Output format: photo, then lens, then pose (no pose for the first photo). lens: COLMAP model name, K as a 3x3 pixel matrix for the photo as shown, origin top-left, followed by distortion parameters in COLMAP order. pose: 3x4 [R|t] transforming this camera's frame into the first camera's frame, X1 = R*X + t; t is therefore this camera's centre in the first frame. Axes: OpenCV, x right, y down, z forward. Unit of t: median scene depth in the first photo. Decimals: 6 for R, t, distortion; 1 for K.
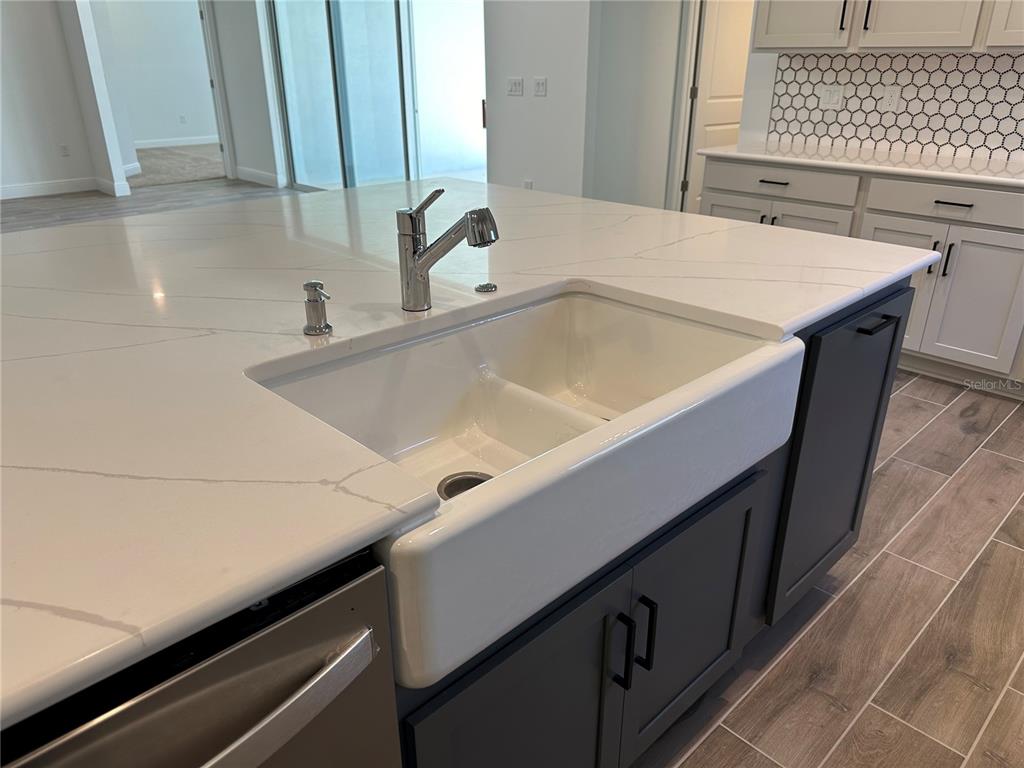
lens RADIAL K [[721.2, 0, 510.7], [0, 721.2, 387.7], [0, 0, 1]] dist [0.057914, -0.063527]
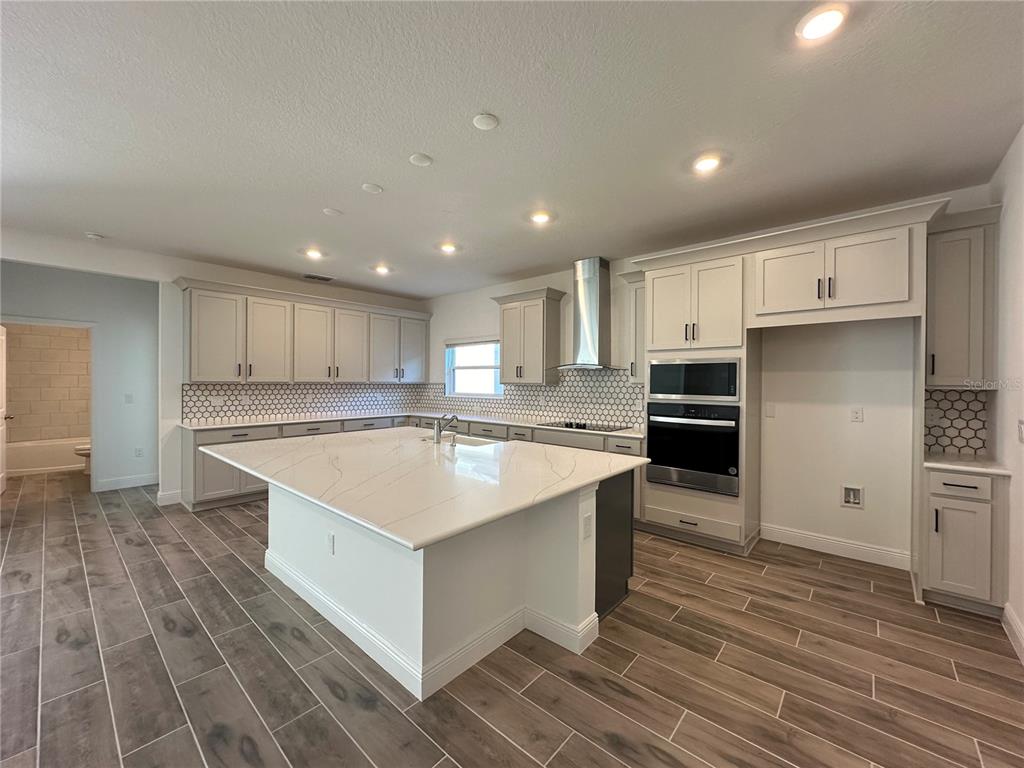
lens RADIAL K [[407.8, 0, 513.0], [0, 407.8, 383.0], [0, 0, 1]] dist [-0.004798, 0.001596]
pose [[-0.087233, -0.003916, 0.996180, -0.956517], [0.403173, 0.914297, 0.038899, -0.129268], [-0.910957, 0.405026, -0.078178, 0.240061]]
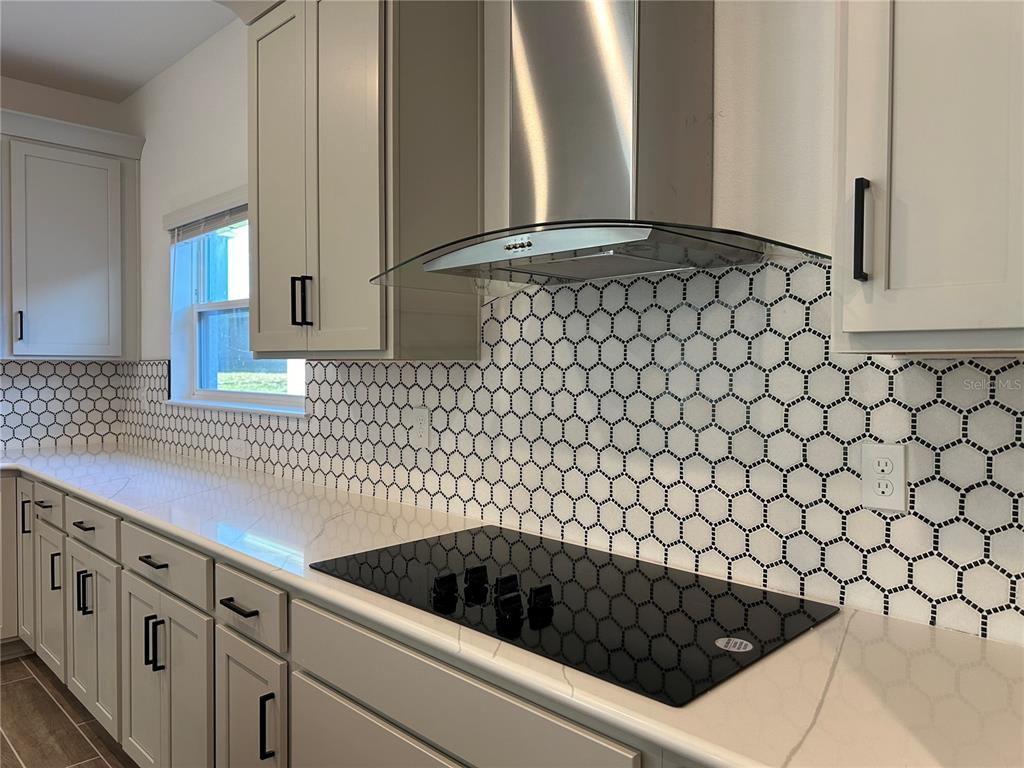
lens RADIAL K [[721.2, 0, 508.8], [0, 721.2, 386.1], [0, 0, 1]] dist [0.057914, -0.063527]
pose [[-0.022487, -0.030446, 0.999283, -0.128563], [0.406545, 0.912883, 0.036962, 0.002485], [-0.913354, 0.407085, -0.008150, -0.019377]]
